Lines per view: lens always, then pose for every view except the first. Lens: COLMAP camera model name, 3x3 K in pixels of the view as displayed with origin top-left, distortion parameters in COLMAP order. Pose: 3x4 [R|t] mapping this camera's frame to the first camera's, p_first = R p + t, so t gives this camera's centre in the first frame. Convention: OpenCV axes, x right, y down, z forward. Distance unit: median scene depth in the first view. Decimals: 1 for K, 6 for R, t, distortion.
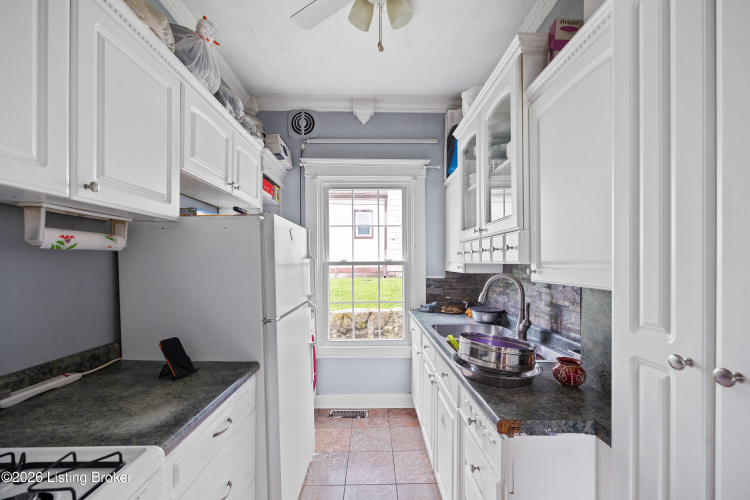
lens RADIAL K [[295.9, 0, 375.2], [0, 295.9, 262.8], [0, 0, 1]] dist [-0.001995, 0.001135]
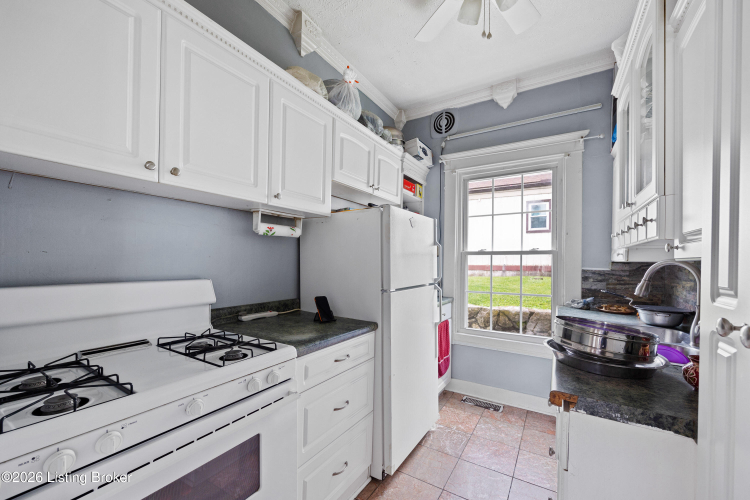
lens RADIAL K [[295.9, 0, 371.4], [0, 295.9, 256.2], [0, 0, 1]] dist [-0.001995, 0.001135]
pose [[0.842257, 0.001376, -0.539075, 0.253704], [-0.010212, 0.999858, -0.013404, 0.064524], [0.538980, 0.016795, 0.842151, -0.080424]]
